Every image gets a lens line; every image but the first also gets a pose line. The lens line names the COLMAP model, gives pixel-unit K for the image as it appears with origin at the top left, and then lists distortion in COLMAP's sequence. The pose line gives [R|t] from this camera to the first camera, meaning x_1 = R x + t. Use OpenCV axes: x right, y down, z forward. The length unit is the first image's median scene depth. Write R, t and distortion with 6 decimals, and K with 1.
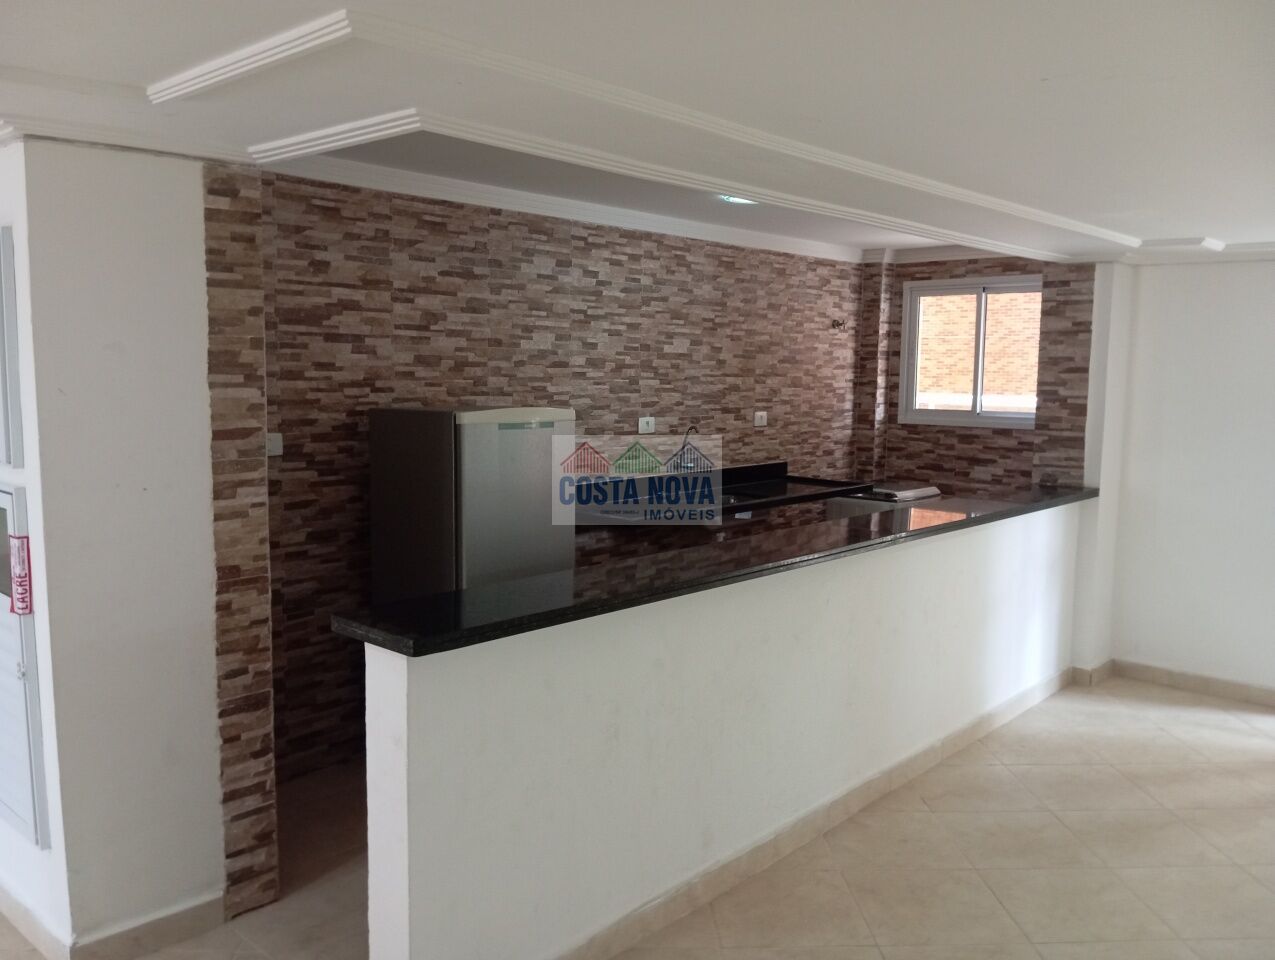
lens RADIAL K [[1045.6, 0, 636.3], [0, 1045.6, 483.2], [0, 0, 1]] dist [0.069174, -0.137107]
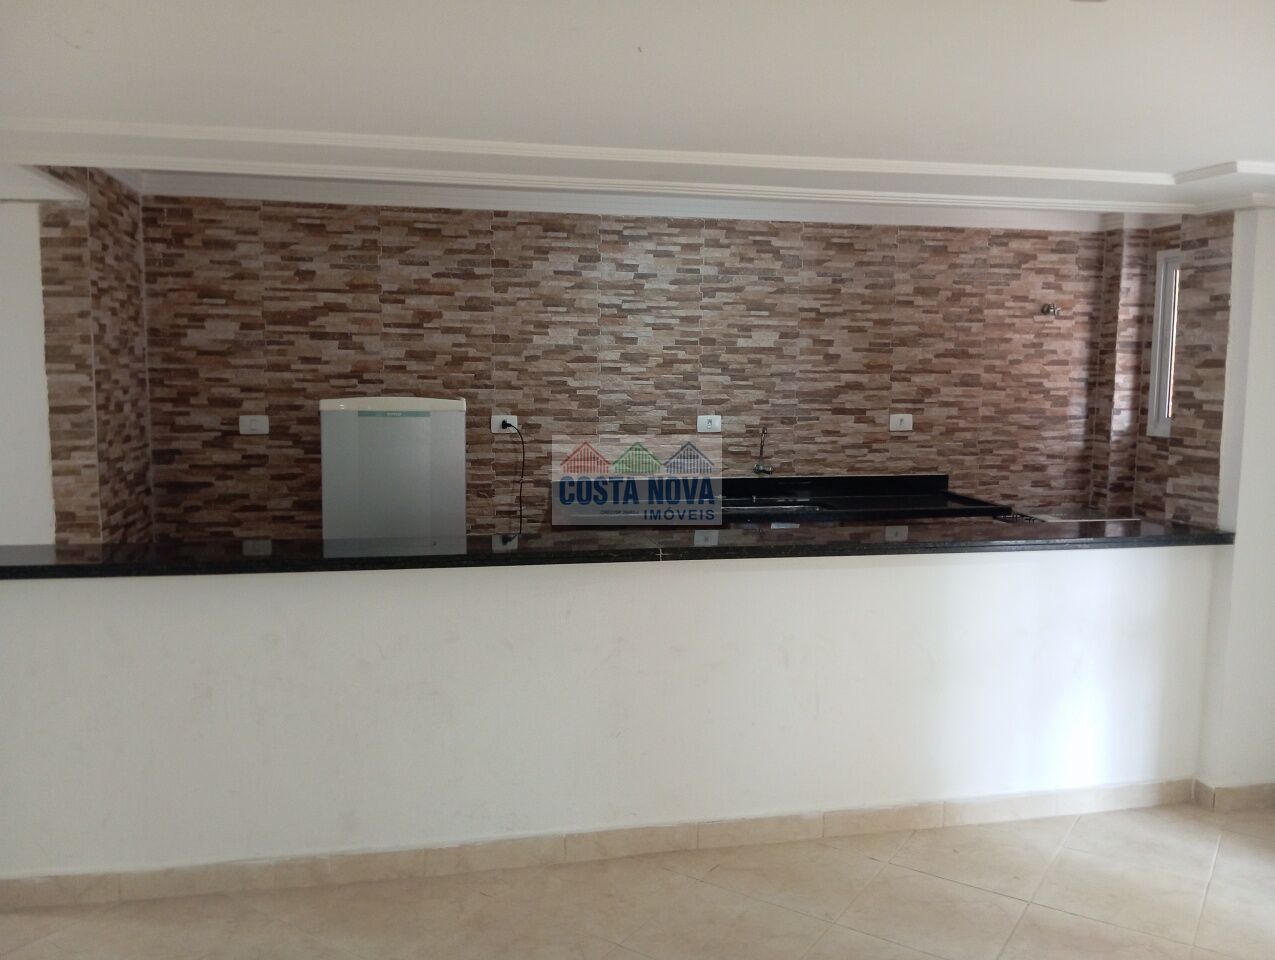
lens RADIAL K [[1045.6, 0, 638.6], [0, 1045.6, 482.5], [0, 0, 1]] dist [0.069174, -0.137107]
pose [[0.807578, 0.062465, -0.586444, 0.573129], [-0.065780, 0.997711, 0.015687, -0.014573], [0.586081, 0.025907, 0.809838, 0.220740]]
